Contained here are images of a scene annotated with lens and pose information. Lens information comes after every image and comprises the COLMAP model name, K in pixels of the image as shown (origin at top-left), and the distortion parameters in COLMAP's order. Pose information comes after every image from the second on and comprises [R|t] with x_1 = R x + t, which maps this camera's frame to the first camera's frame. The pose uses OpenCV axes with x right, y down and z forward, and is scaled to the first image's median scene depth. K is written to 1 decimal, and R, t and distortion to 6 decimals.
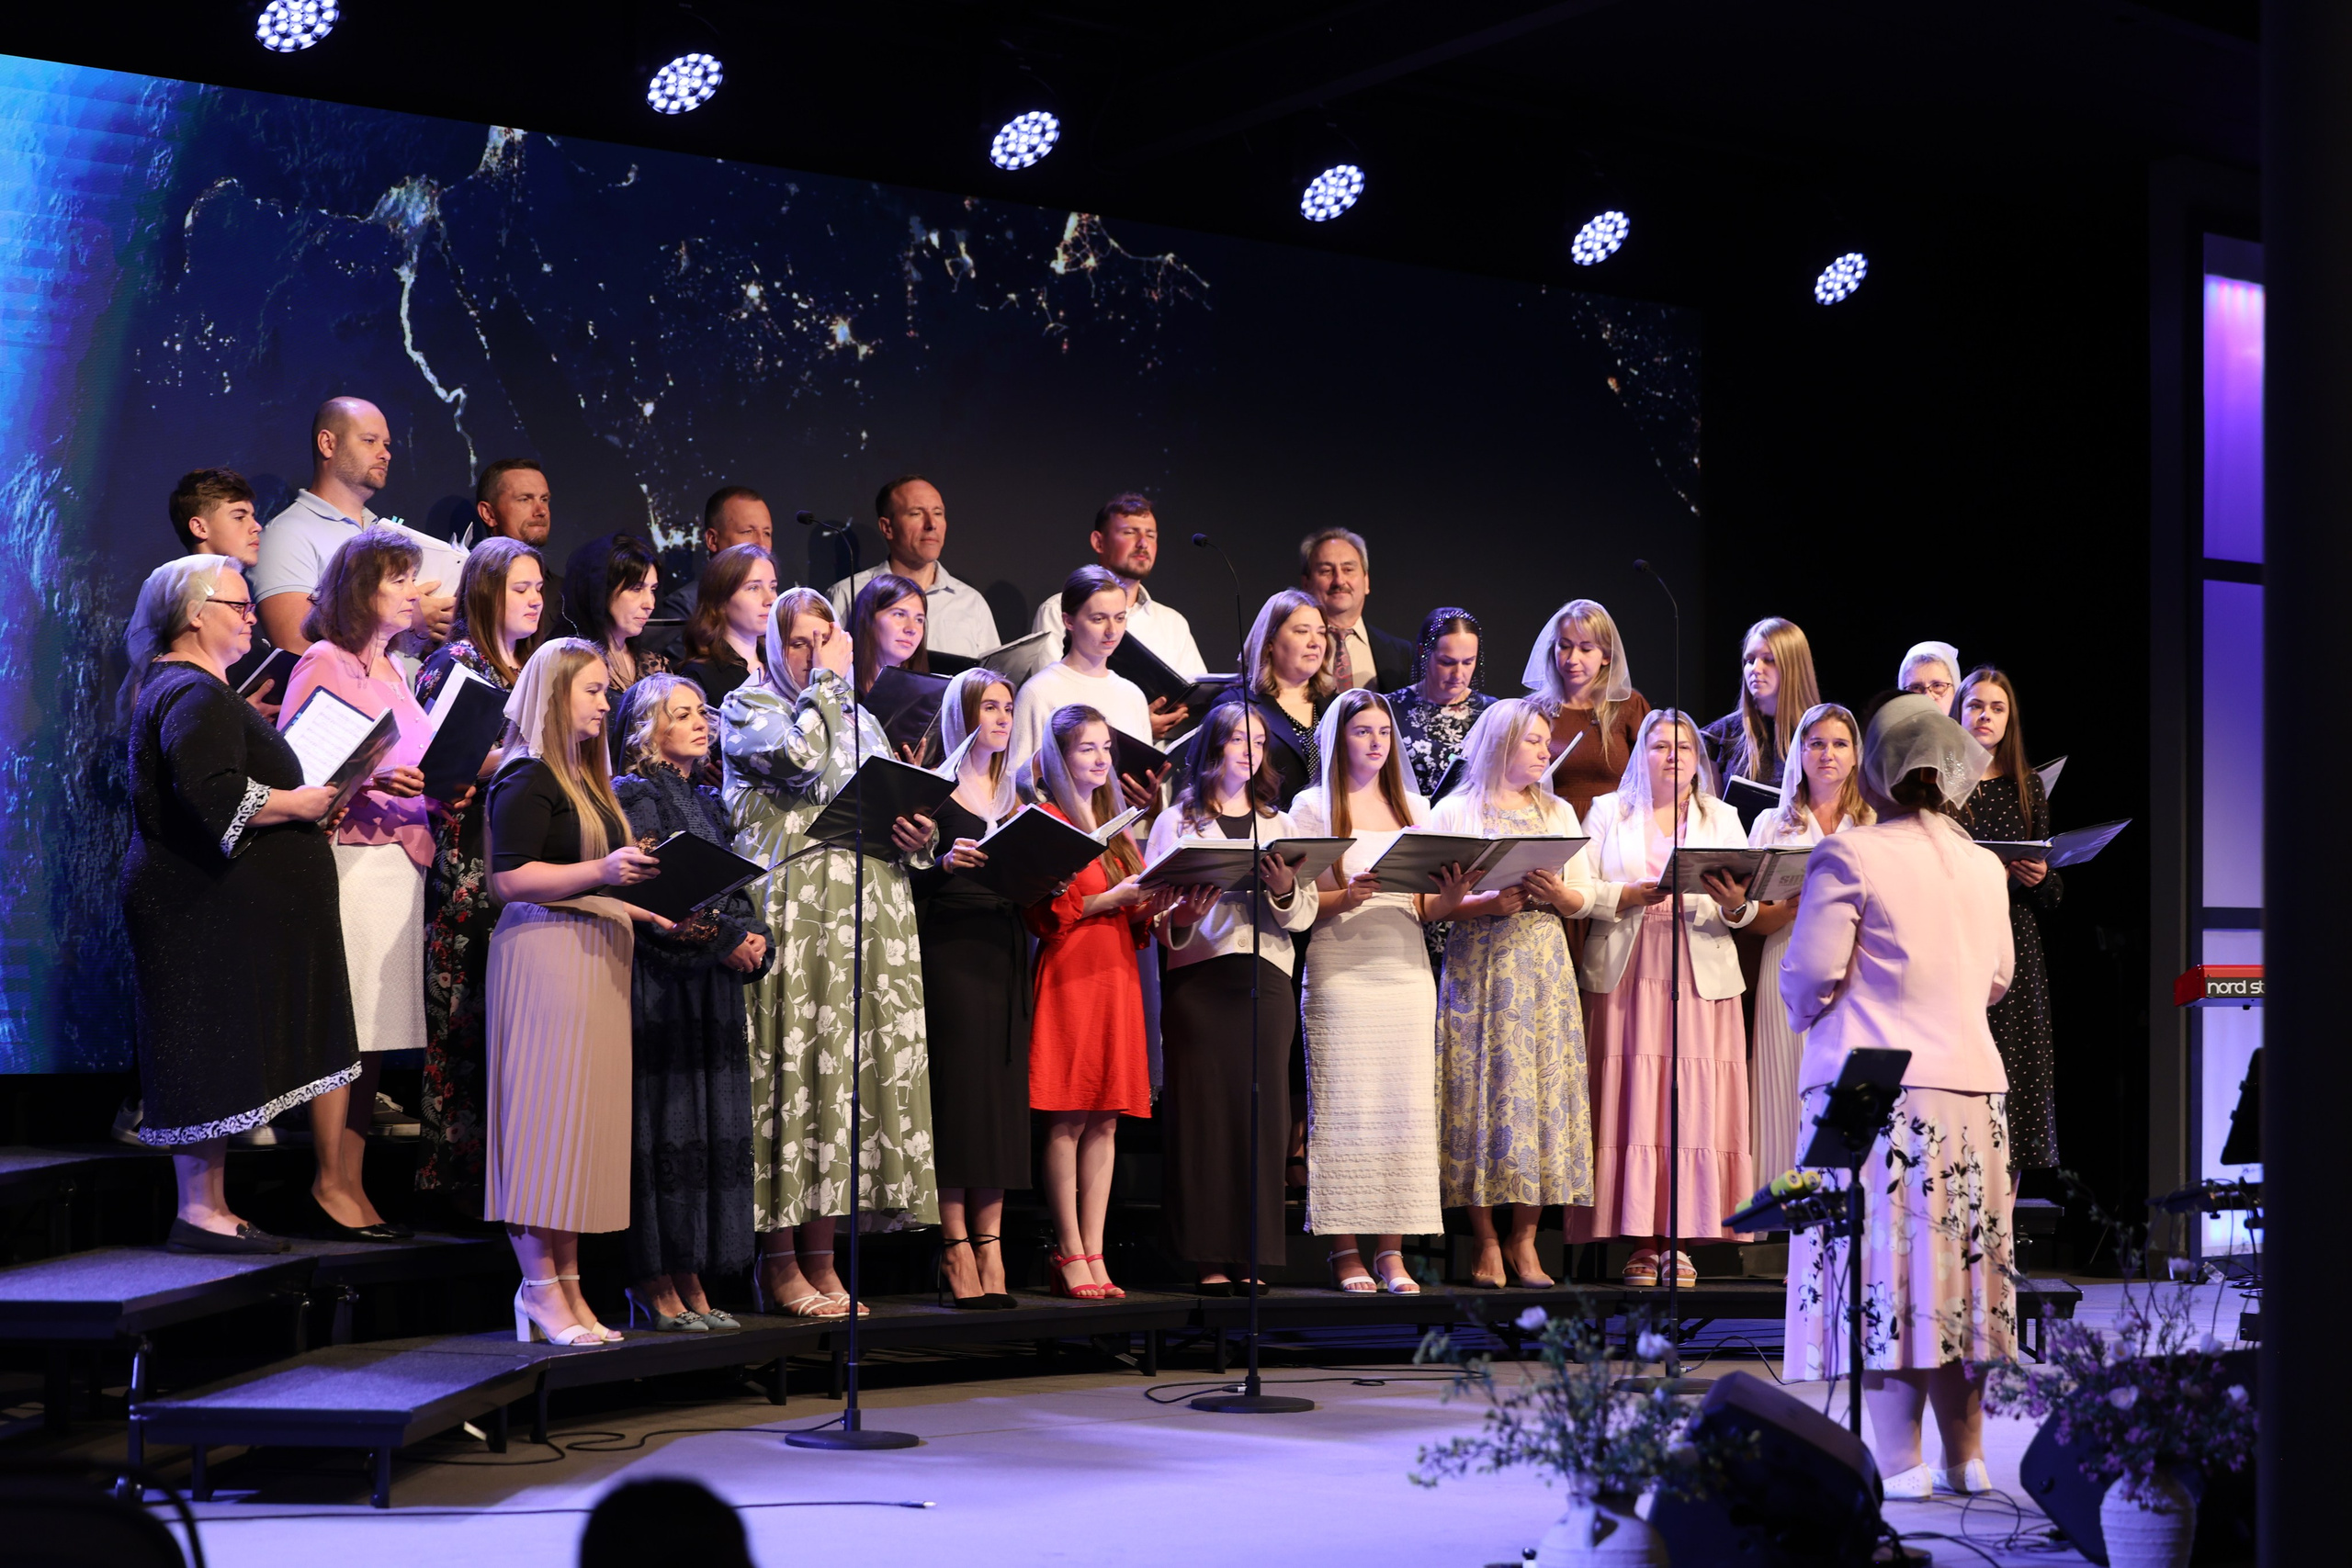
lens RADIAL K [[4842.4, 0, 1153.3], [0, 4842.4, 779.7], [0, 0, 1]] dist [-0.139774, 0.000000]
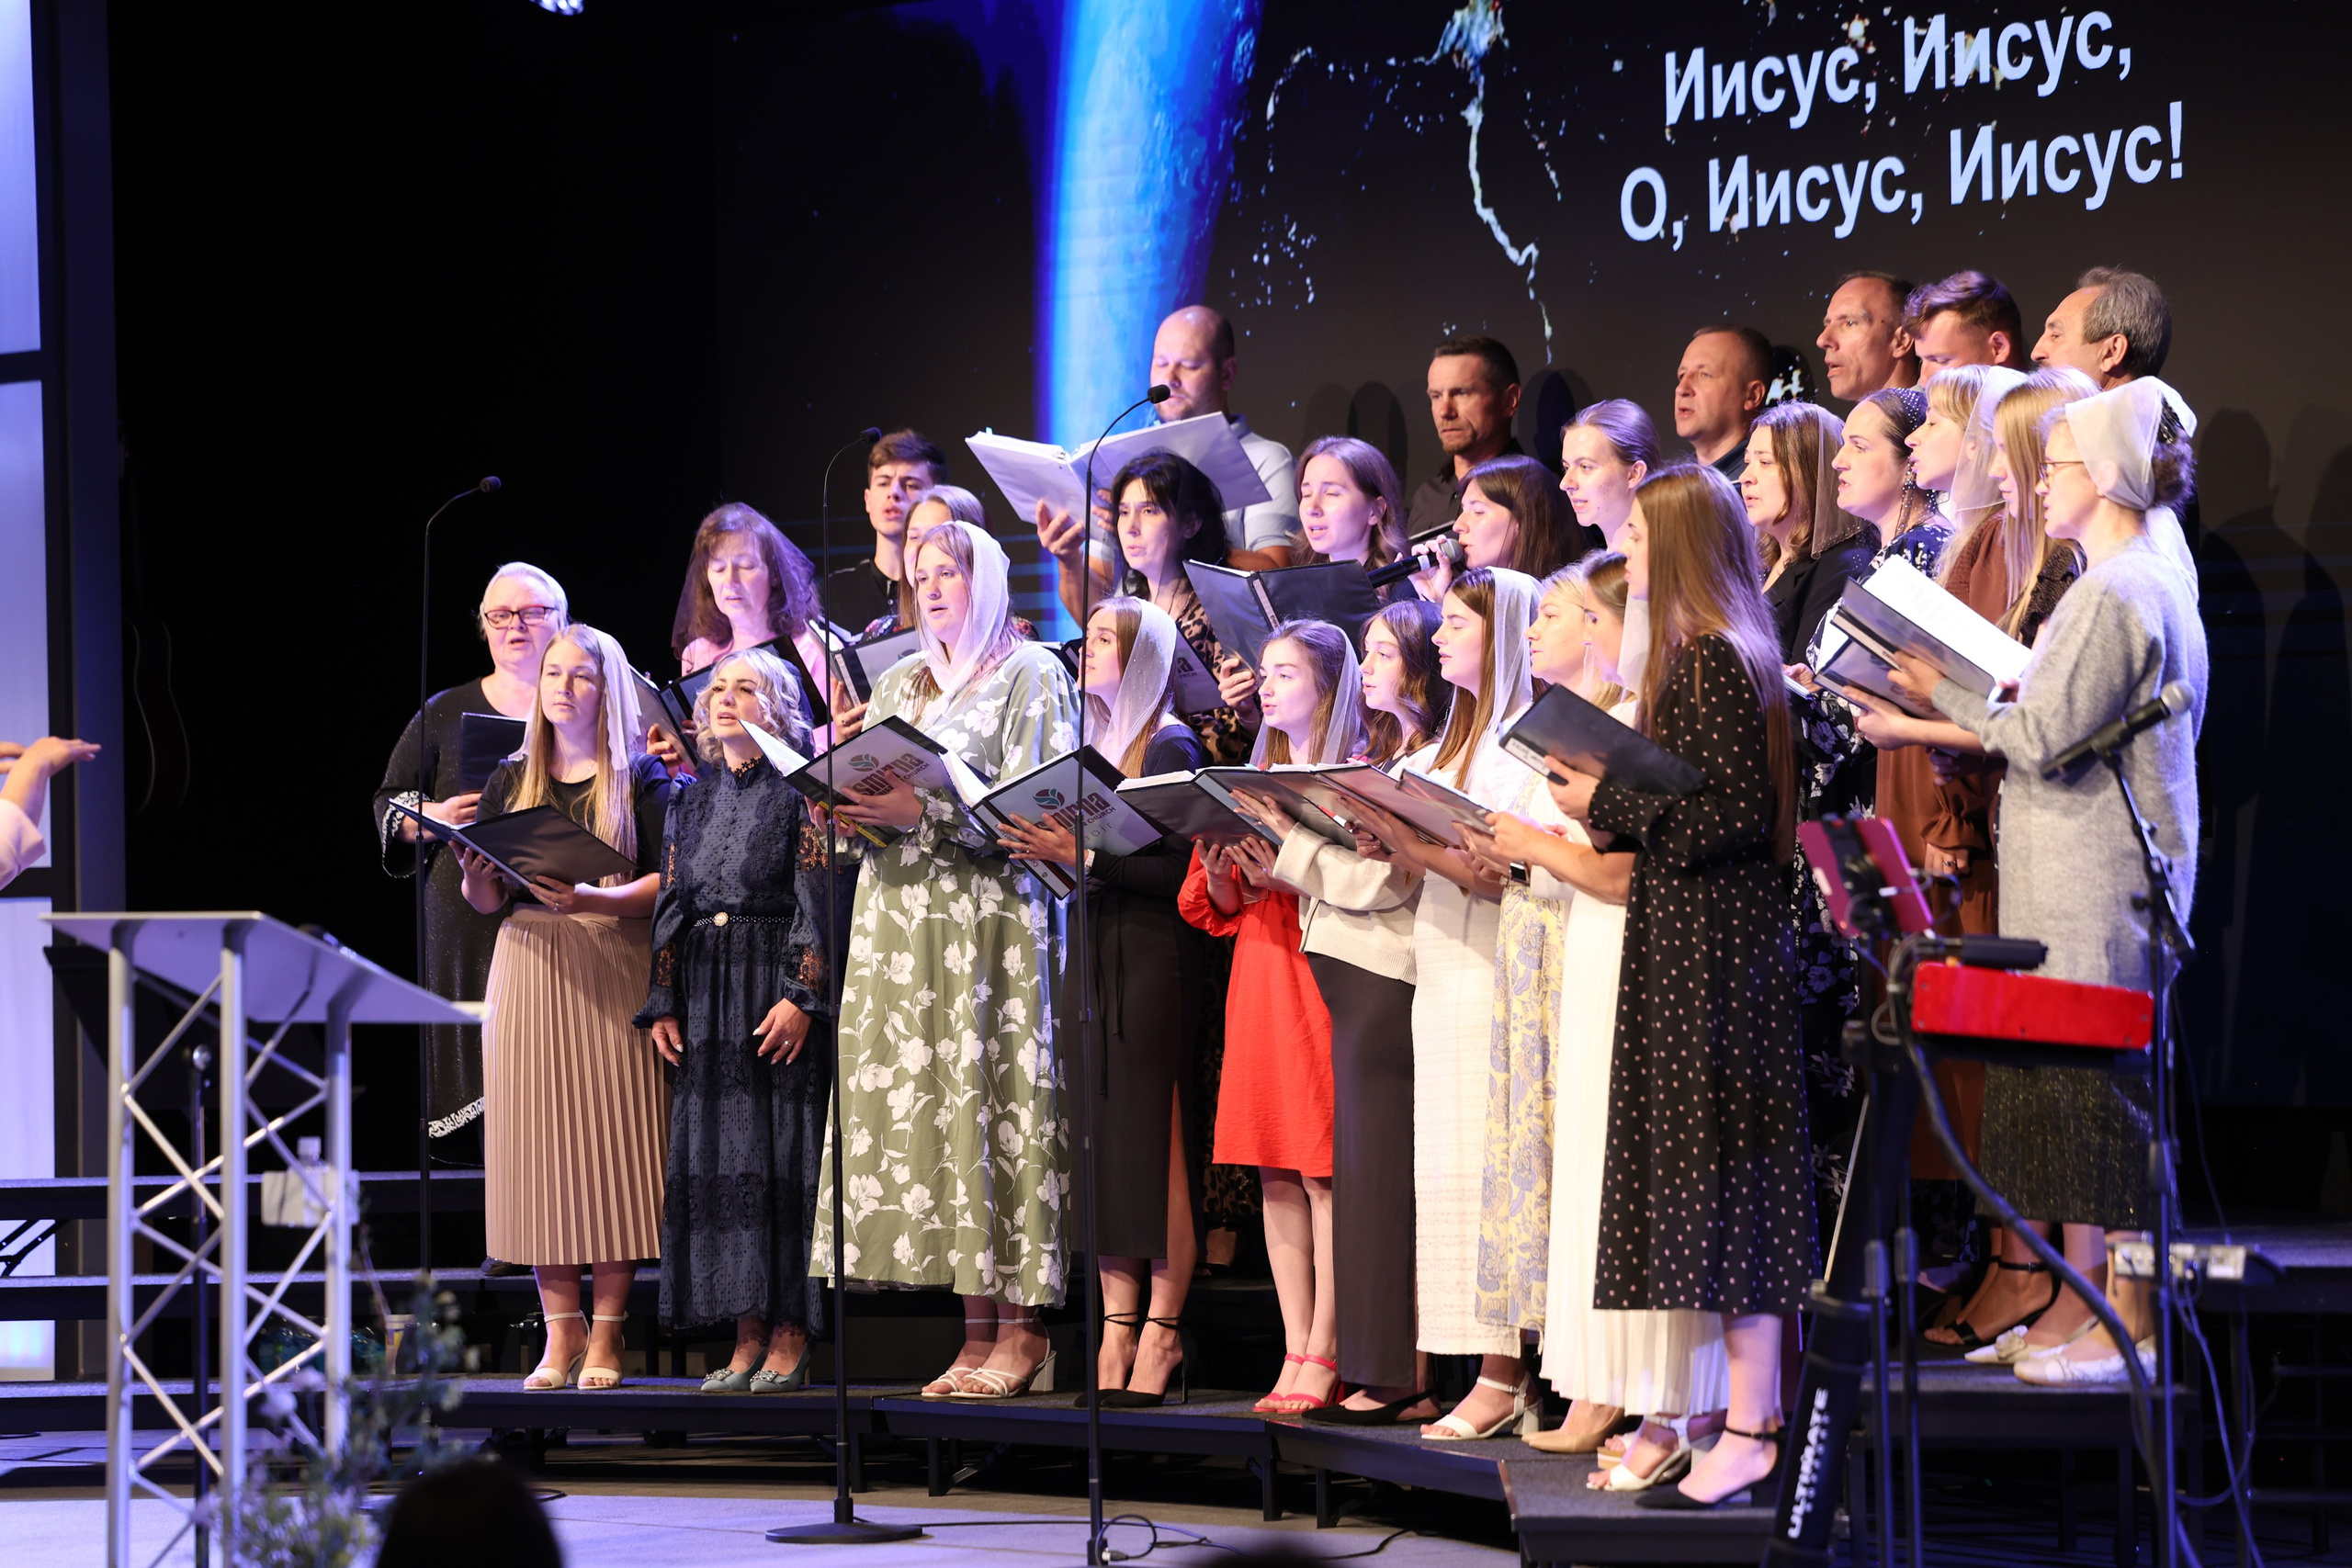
lens RADIAL K [[8744.4, 0, 1087.9], [0, 8744.4, 749.4], [0, 0, 1]] dist [0.567886, 0.000000]
pose [[-0.118047, -0.019760, -0.992811, 1.312066], [0.054758, 0.998151, -0.026377, 0.036578], [0.991497, -0.057478, -0.116747, 1.100798]]
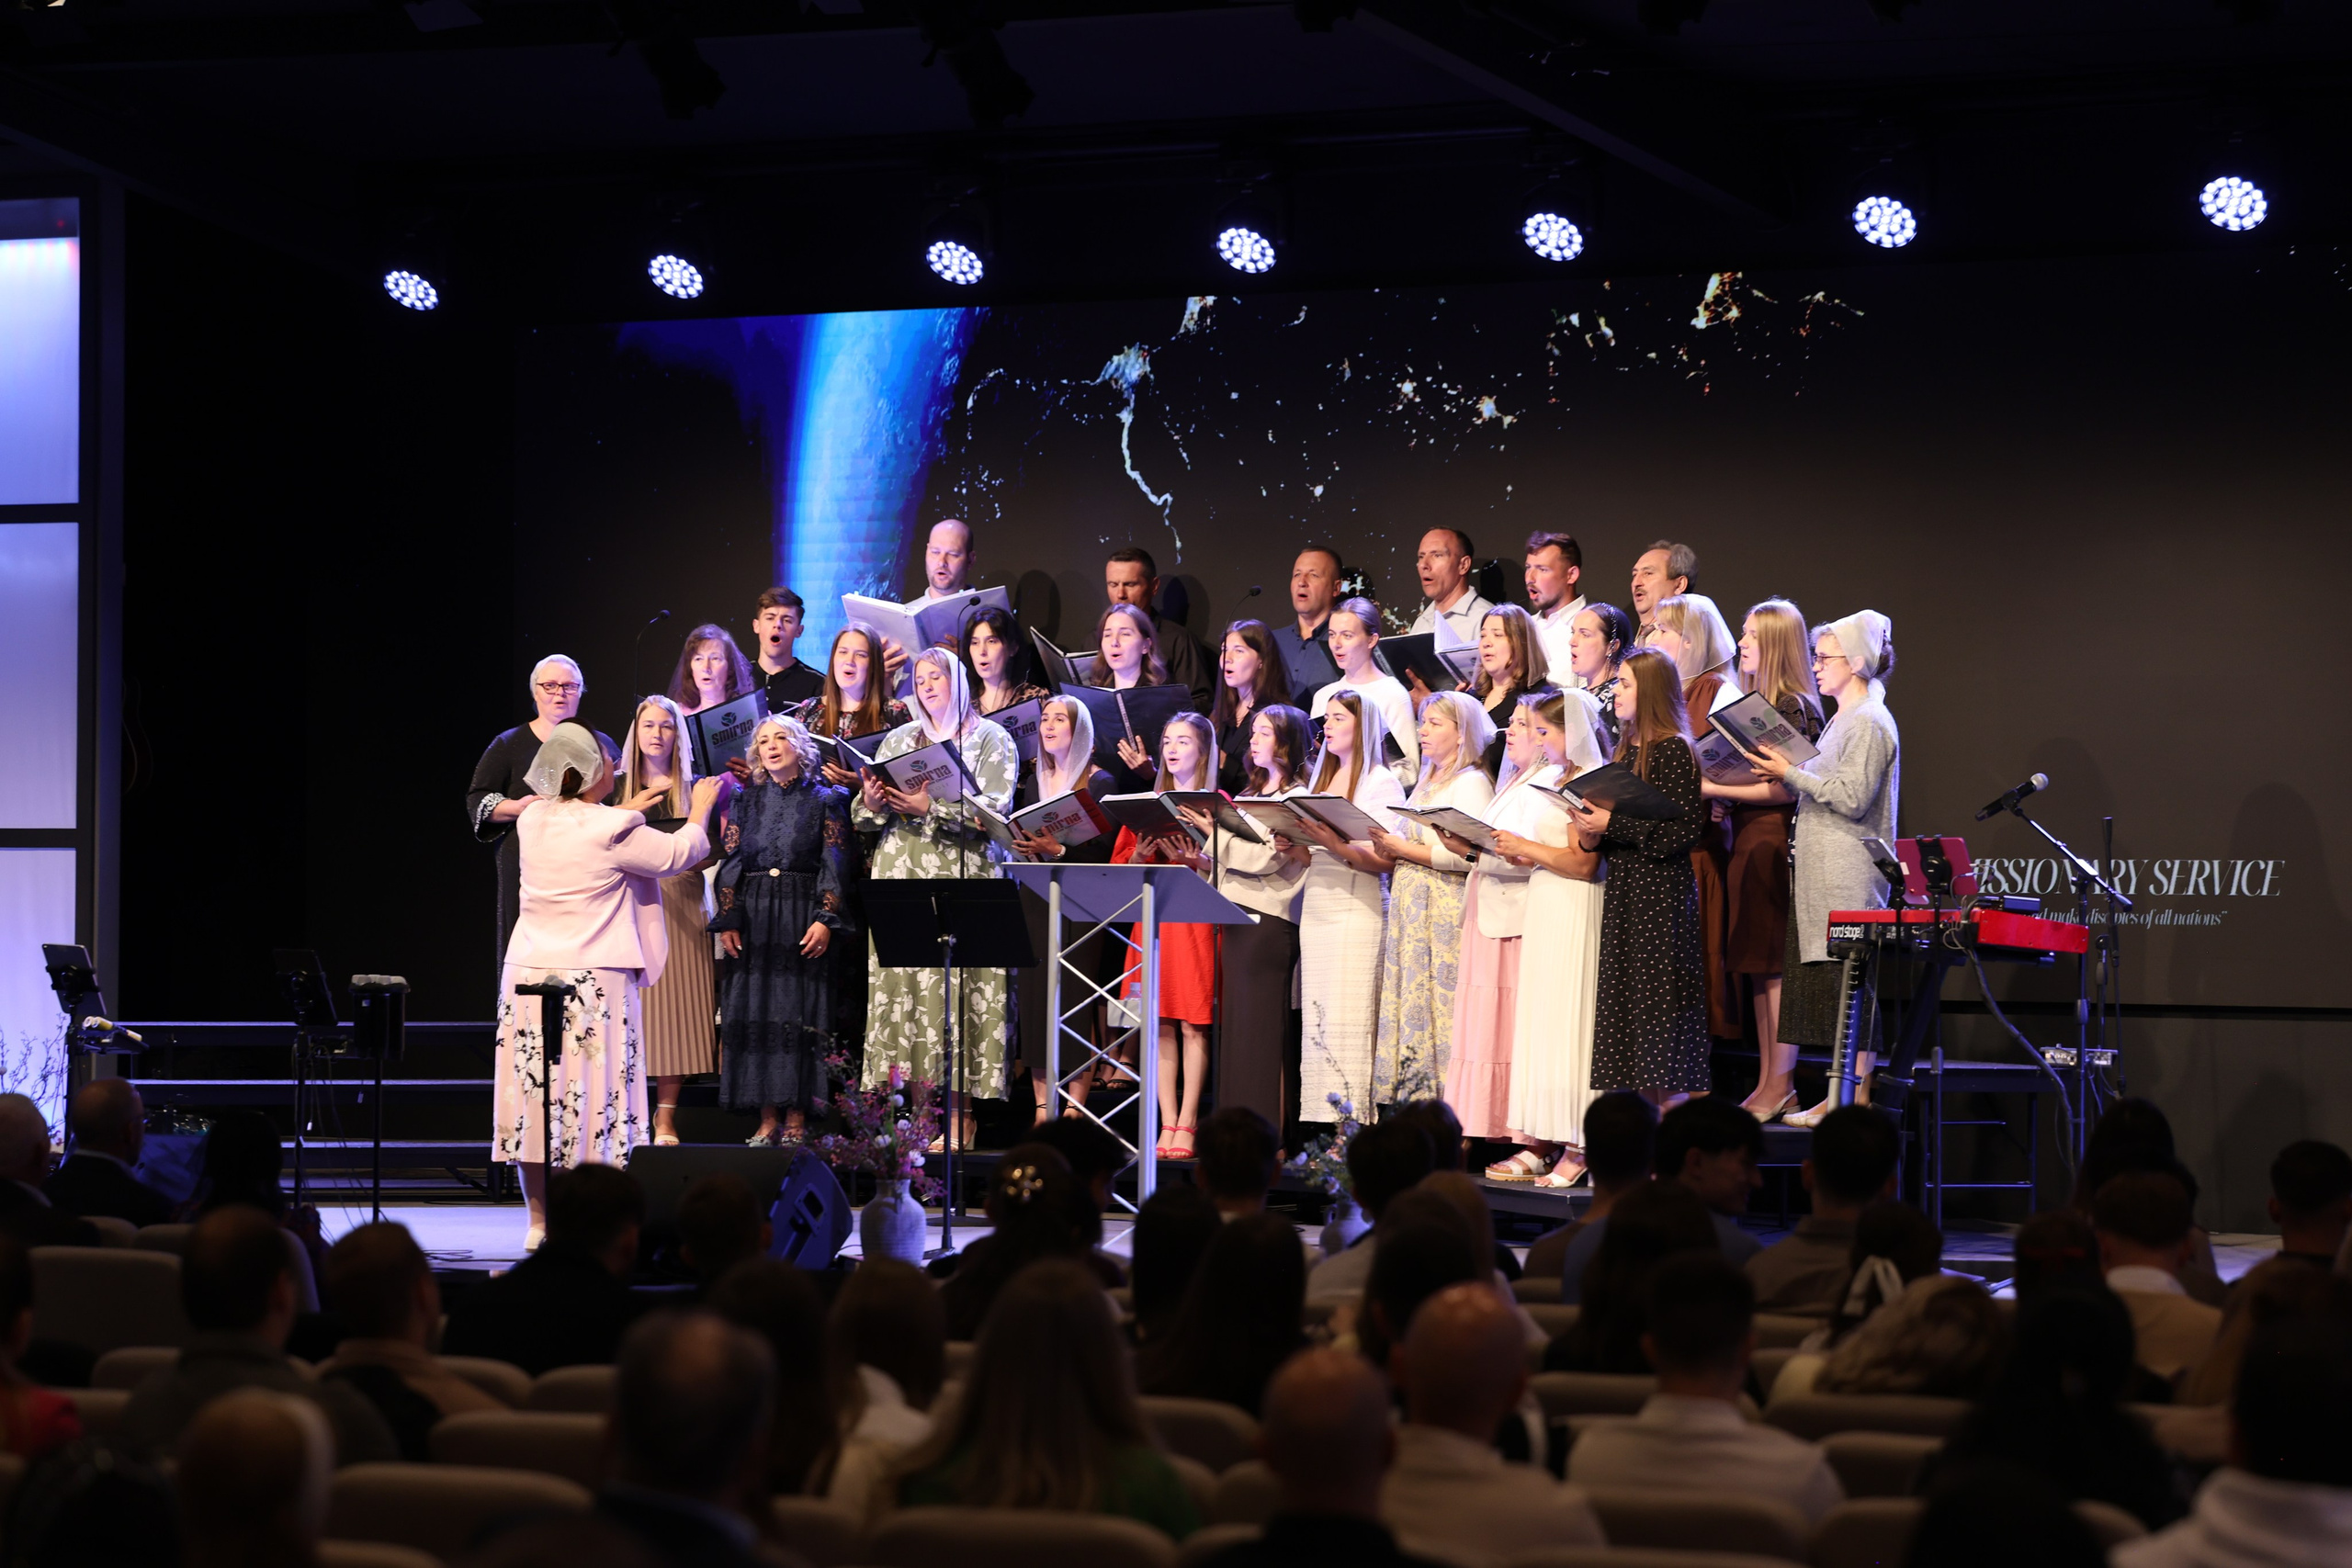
lens RADIAL K [[7370.0, 0, 1257.0], [0, 7370.0, 748.8], [0, 0, 1]] dist [0.071186, 0.000000]
pose [[0.252603, -0.024561, -0.967258, 1.916870], [0.030234, 0.999390, -0.017481, 0.029726], [0.967098, -0.024828, 0.253191, 0.493013]]
